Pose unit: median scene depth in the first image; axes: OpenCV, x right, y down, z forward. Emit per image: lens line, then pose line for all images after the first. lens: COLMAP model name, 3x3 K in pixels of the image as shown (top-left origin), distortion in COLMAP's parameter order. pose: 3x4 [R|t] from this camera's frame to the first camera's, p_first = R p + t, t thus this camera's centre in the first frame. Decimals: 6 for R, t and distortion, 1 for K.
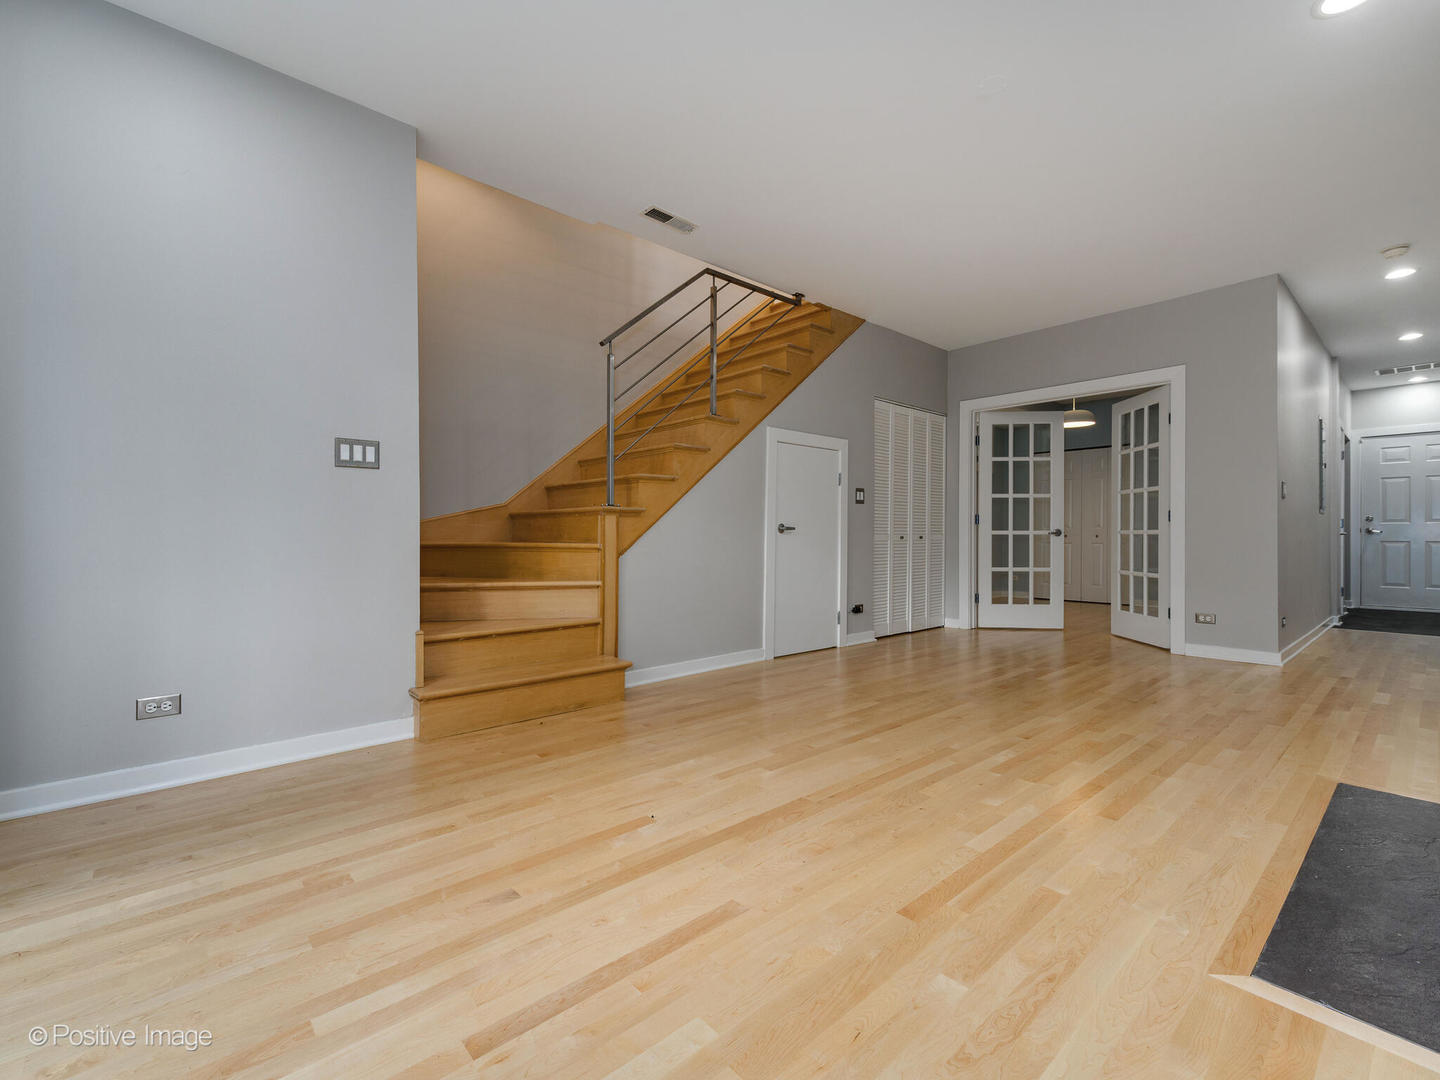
lens RADIAL K [[630.1, 0, 719.2], [0, 630.1, 536.4], [0, 0, 1]] dist [0.000700, -0.000487]
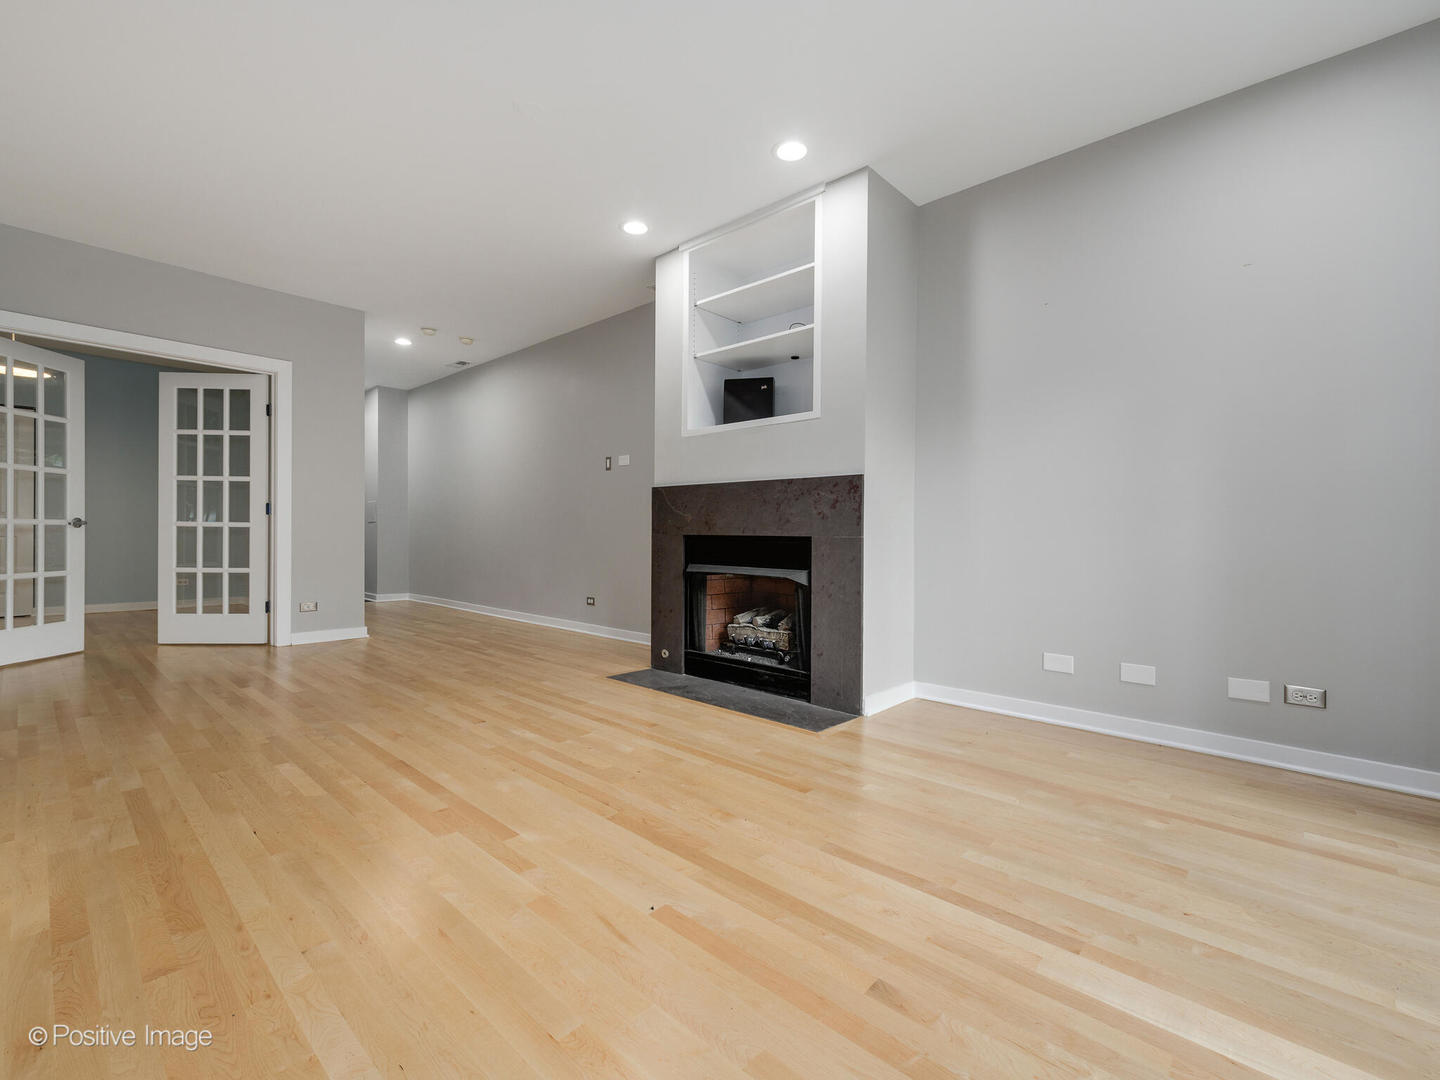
lens RADIAL K [[655.4, 0, 692.2], [0, 655.4, 535.8], [0, 0, 1]] dist [0.009740, 0.000001]
pose [[-0.076669, -0.009001, 0.997016, -0.595471], [-0.007140, 0.999939, 0.008478, -0.005368], [-0.997031, -0.006469, -0.076728, 0.680531]]
